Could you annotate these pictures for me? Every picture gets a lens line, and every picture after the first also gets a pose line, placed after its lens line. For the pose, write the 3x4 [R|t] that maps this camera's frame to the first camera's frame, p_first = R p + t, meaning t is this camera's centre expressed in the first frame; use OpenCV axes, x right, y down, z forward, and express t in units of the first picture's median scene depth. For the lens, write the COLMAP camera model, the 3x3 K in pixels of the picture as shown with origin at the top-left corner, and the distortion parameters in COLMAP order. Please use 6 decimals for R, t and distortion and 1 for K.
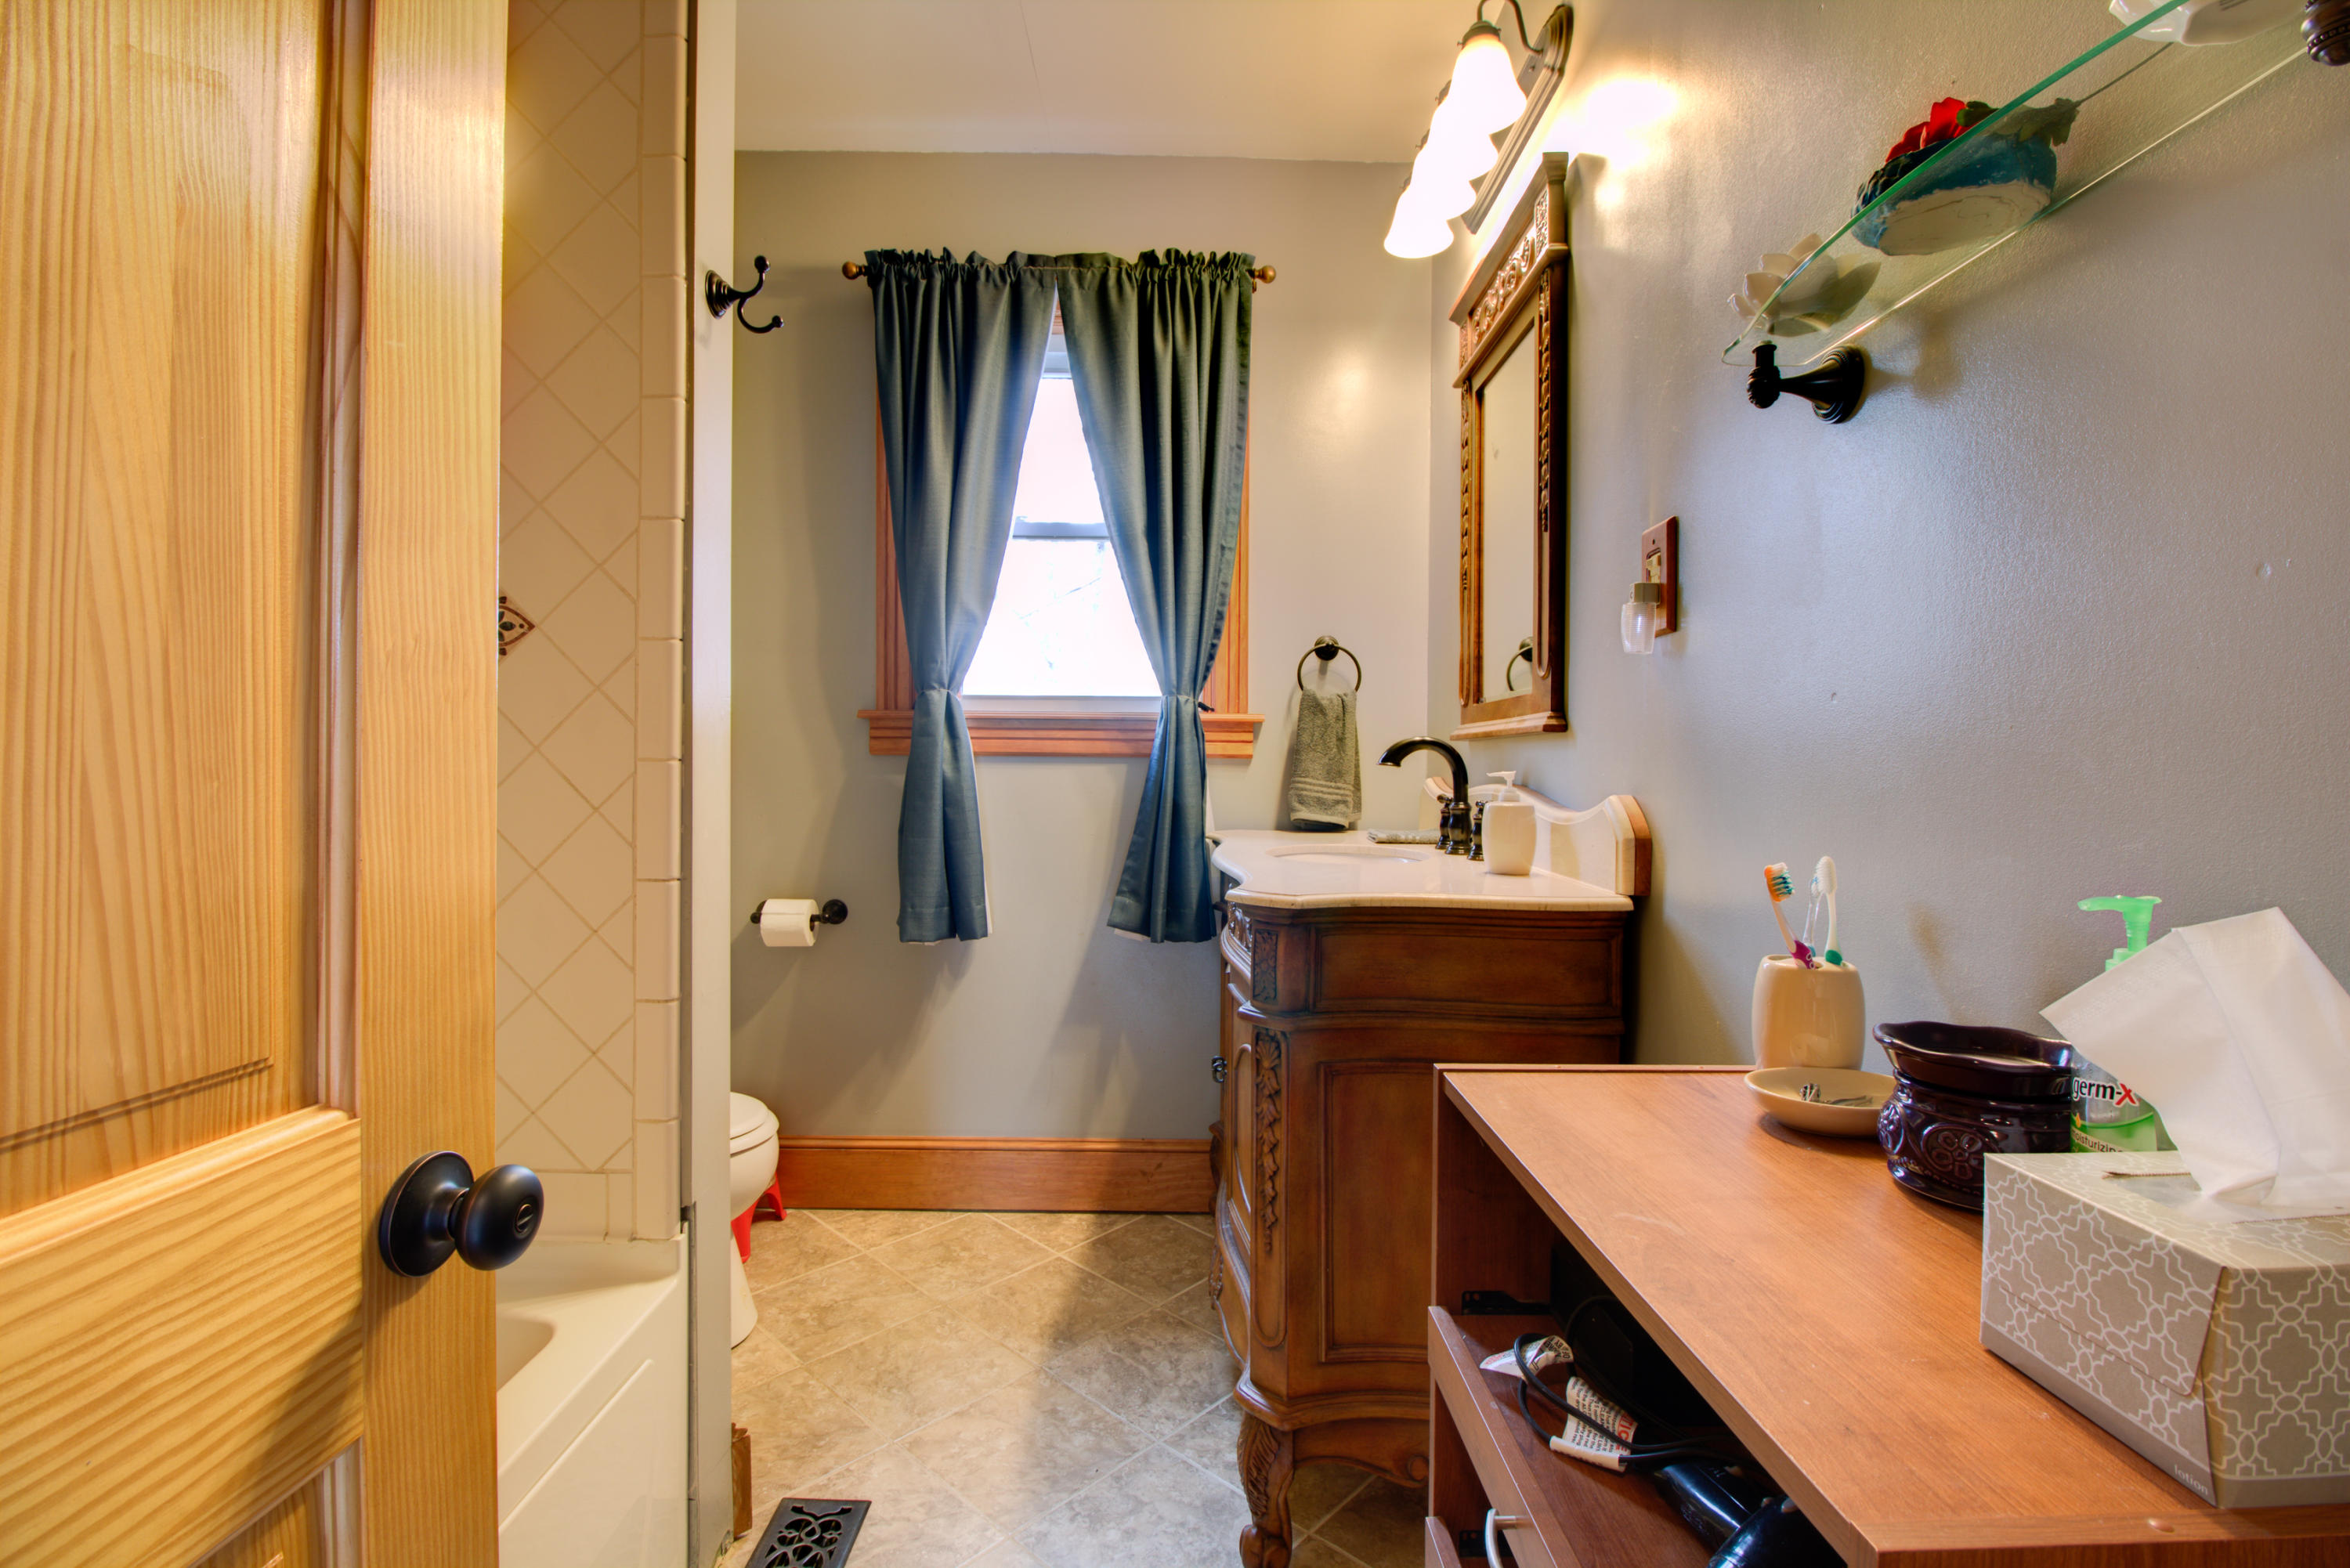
lens RADIAL K [[1079.7, 0, 1178.1], [0, 1079.7, 777.6], [0, 0, 1]] dist [-0.003815, -0.010416]
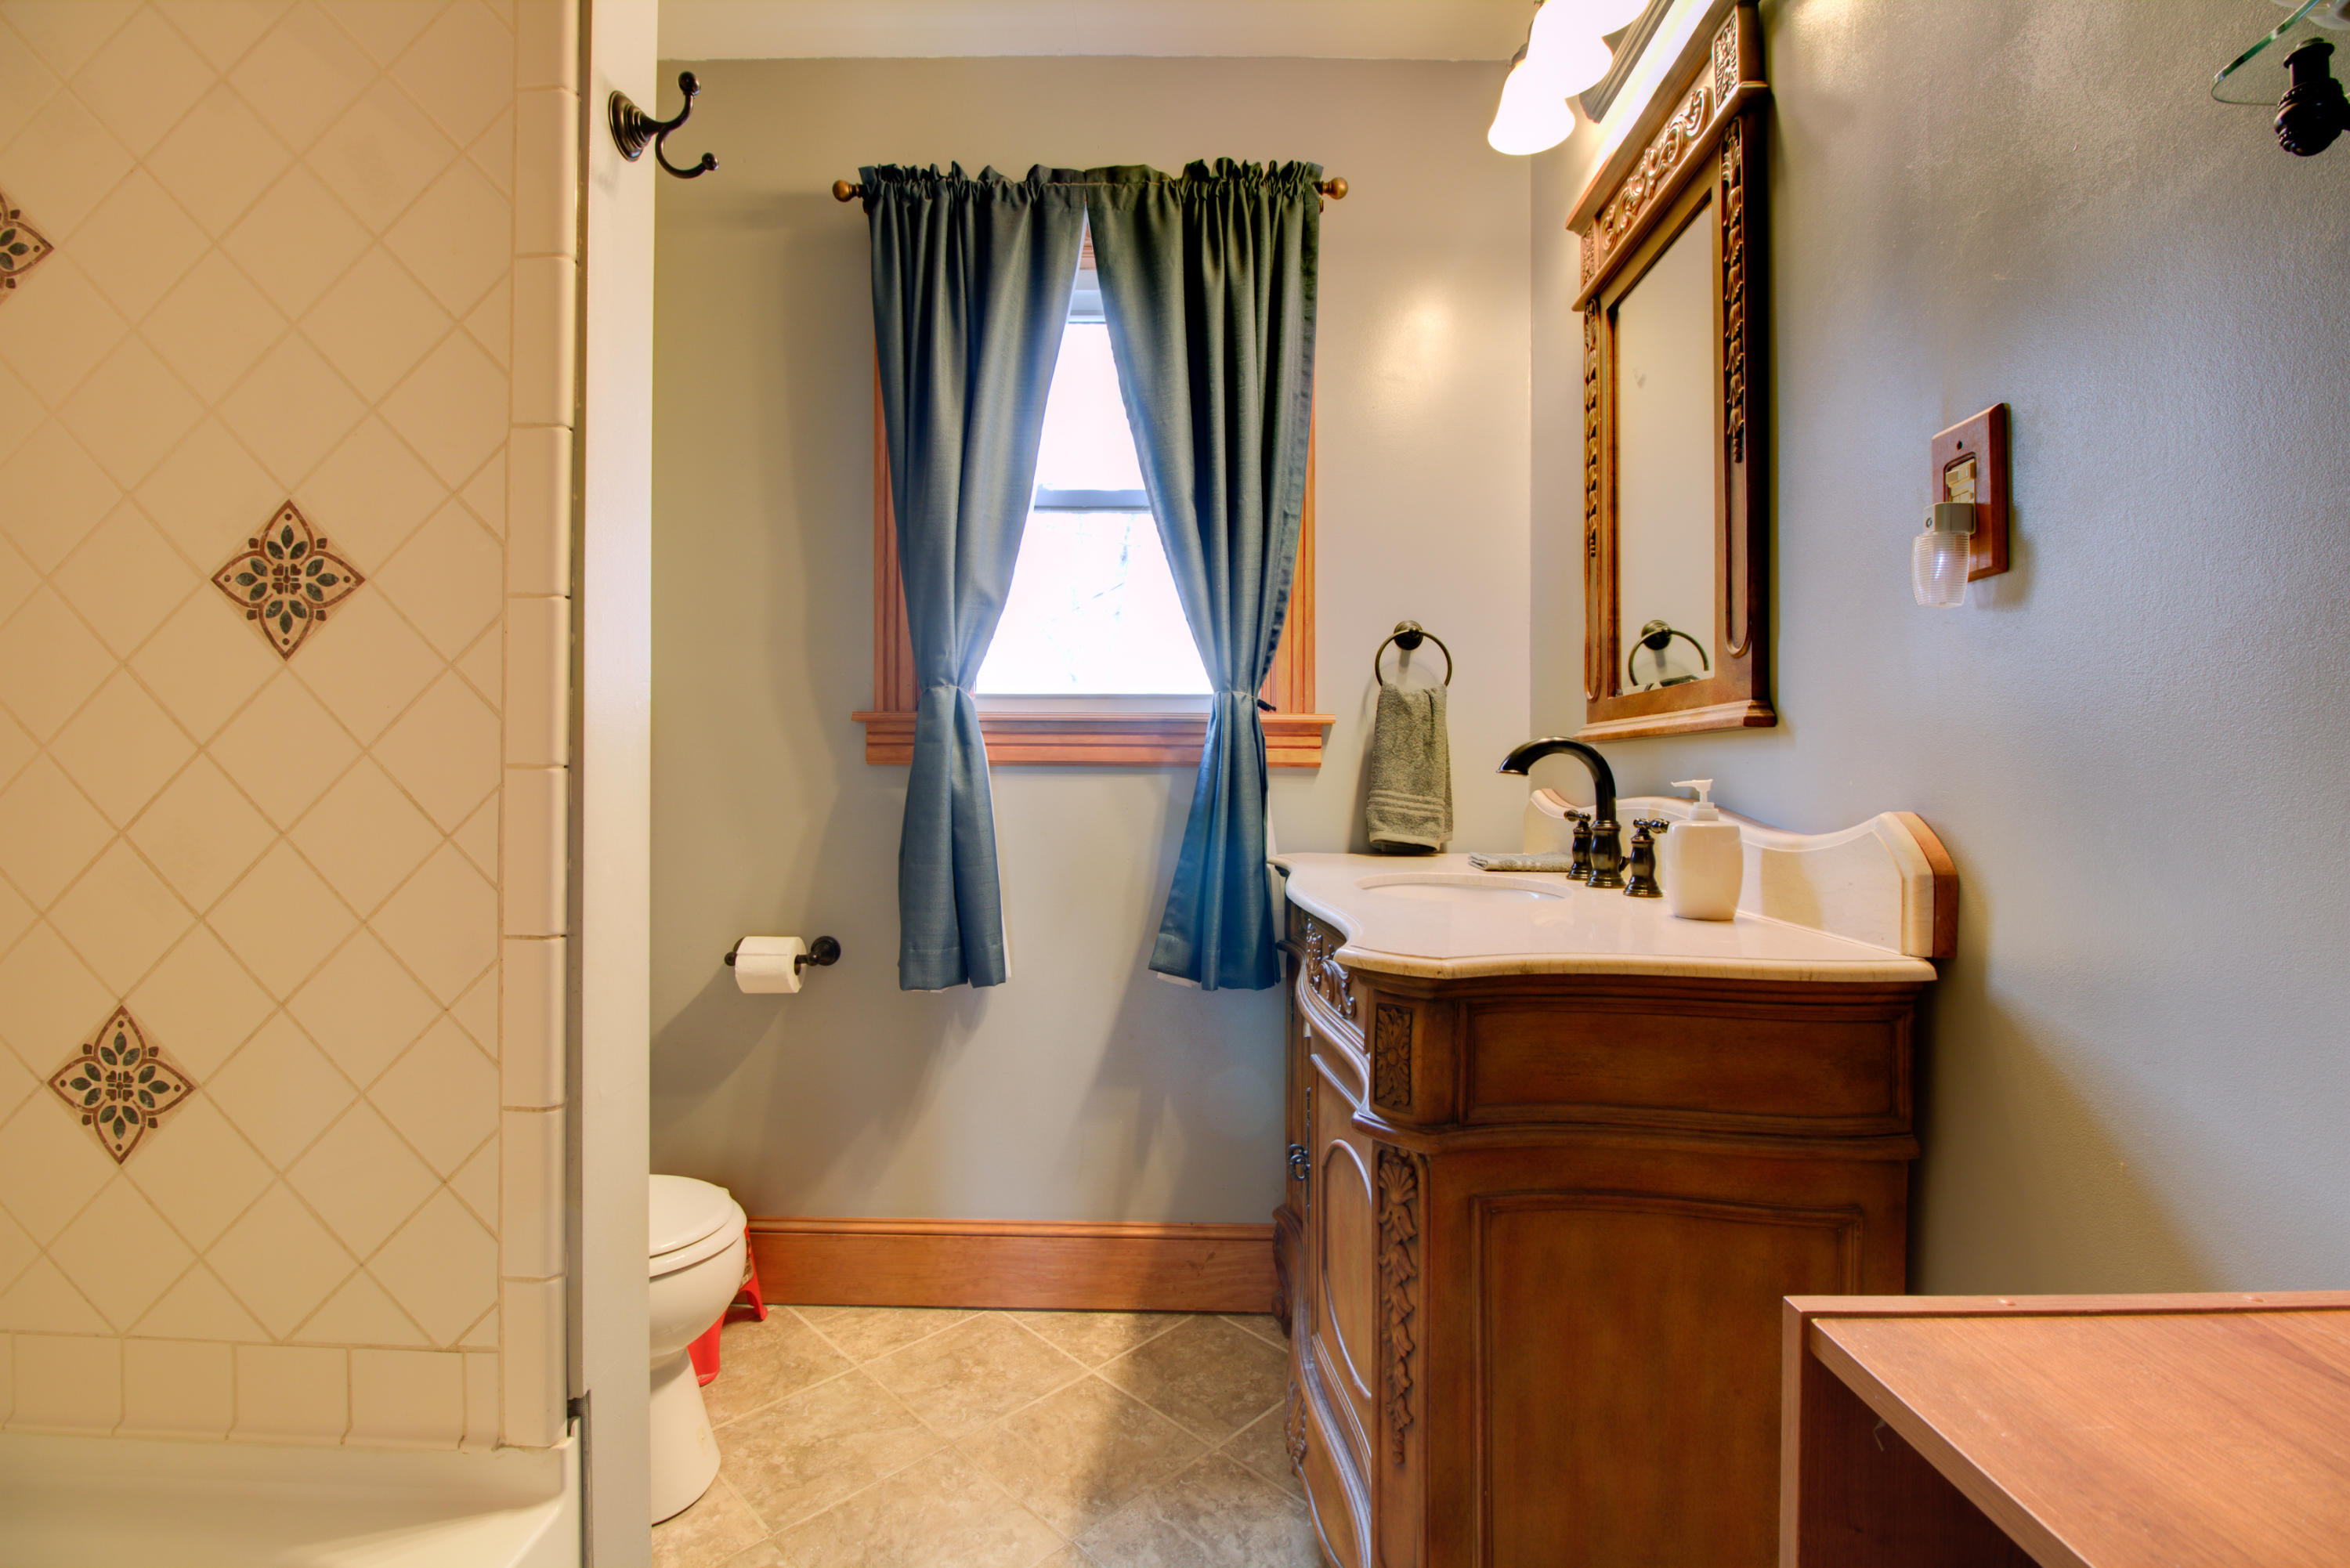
lens RADIAL K [[1079.7, 0, 1173.1], [0, 1079.7, 779.0], [0, 0, 1]] dist [-0.003815, -0.010416]
pose [[0.999662, -0.003745, -0.025746, -0.030141], [0.003442, 0.999924, -0.011817, 0.001001], [0.025788, 0.011724, 0.999599, 0.202163]]
